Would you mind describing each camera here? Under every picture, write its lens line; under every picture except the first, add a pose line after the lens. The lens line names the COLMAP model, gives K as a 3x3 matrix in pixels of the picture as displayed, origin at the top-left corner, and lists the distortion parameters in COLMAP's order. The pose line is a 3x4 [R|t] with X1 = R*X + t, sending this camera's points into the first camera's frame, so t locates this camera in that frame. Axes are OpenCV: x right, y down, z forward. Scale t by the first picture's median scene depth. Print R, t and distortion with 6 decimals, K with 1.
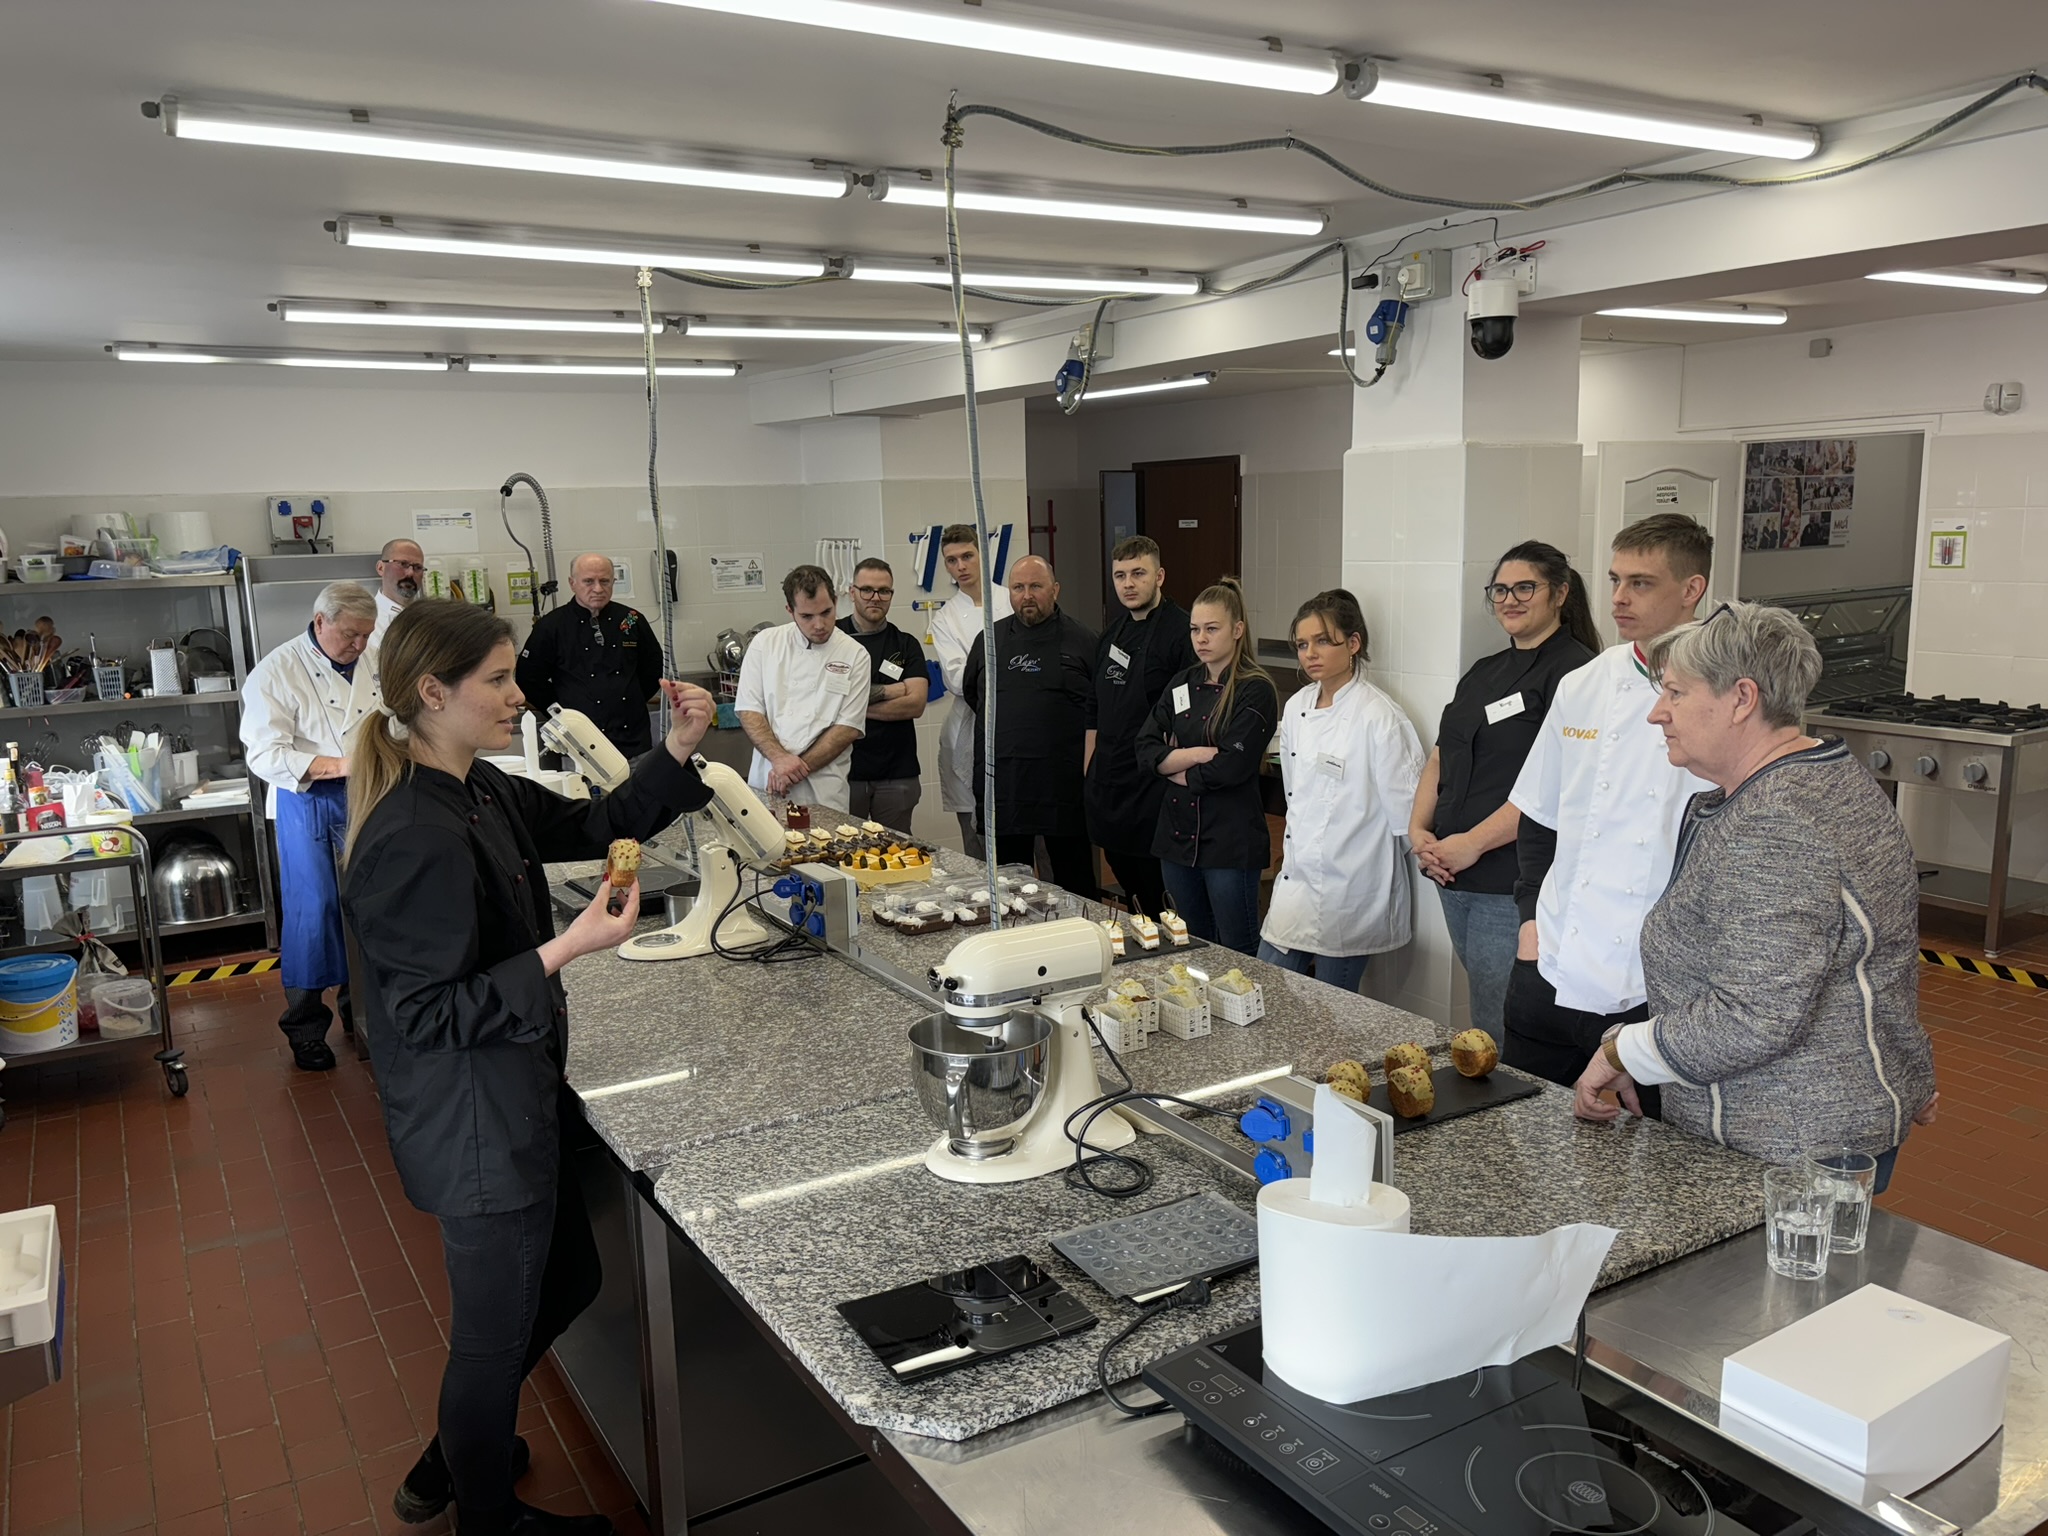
lens RADIAL K [[1522.8, 0, 1037.6], [0, 1522.8, 836.9], [0, 0, 1]] dist [0.006756, -0.005992]
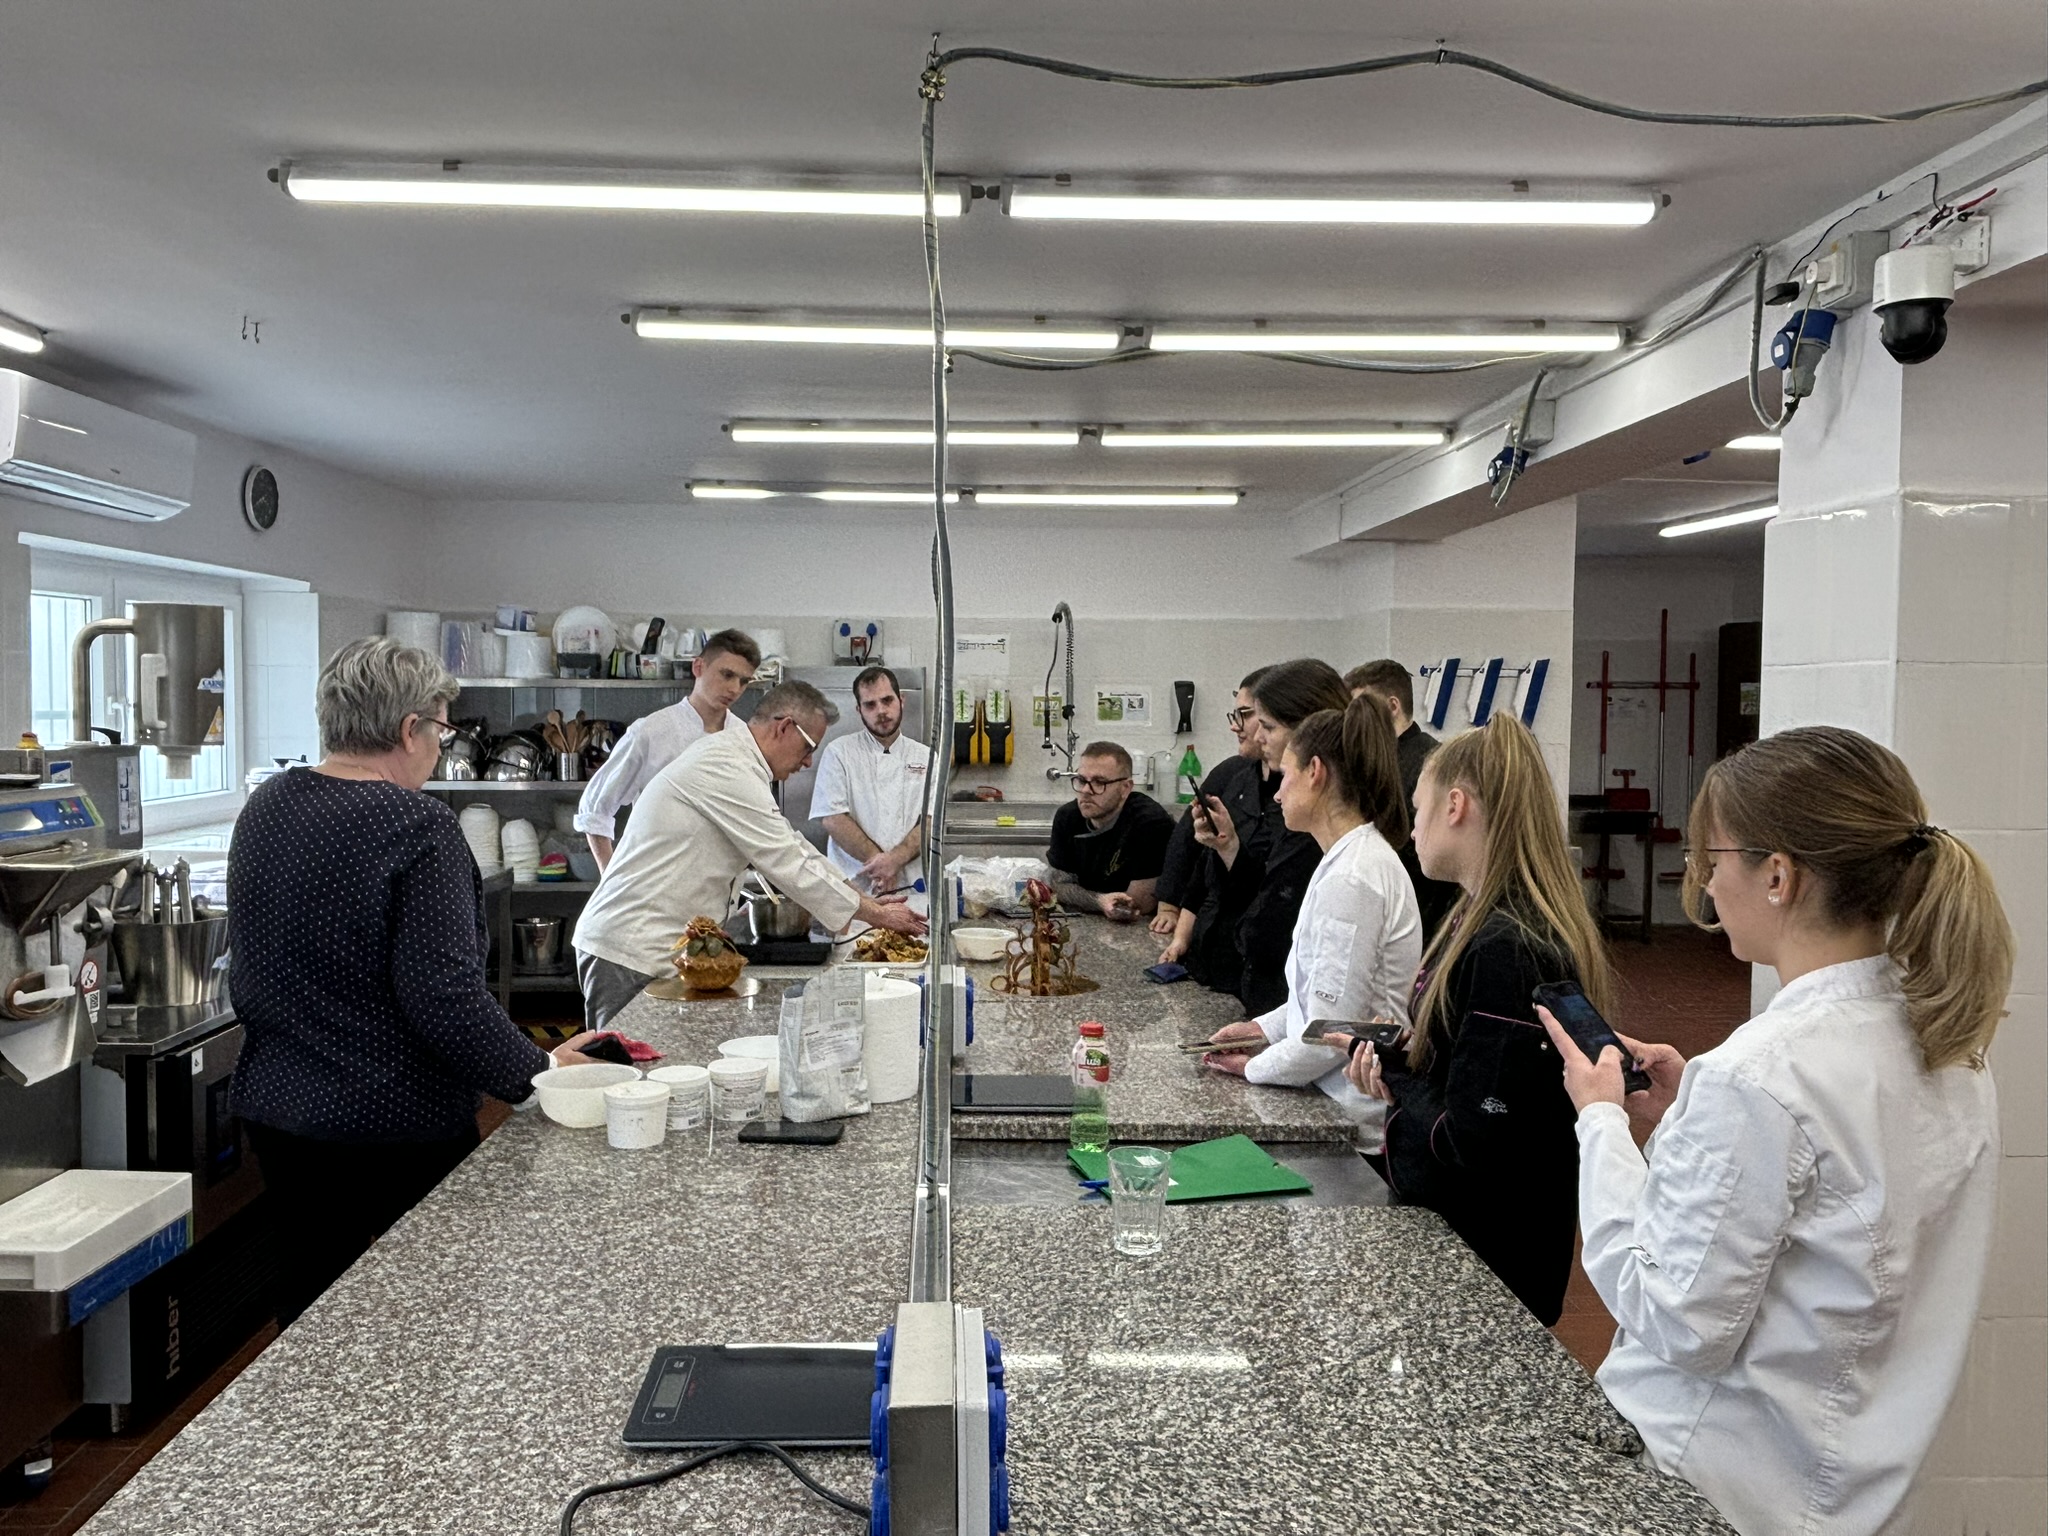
lens RADIAL K [[1473.5, 0, 1013.2], [0, 1473.5, 772.3], [0, 0, 1]] dist [0.010246, -0.023390]
pose [[0.875060, 0.056680, -0.480683, 0.247988], [-0.129647, 0.984278, -0.119954, 0.002756], [0.466327, 0.167286, 0.868651, 0.236126]]
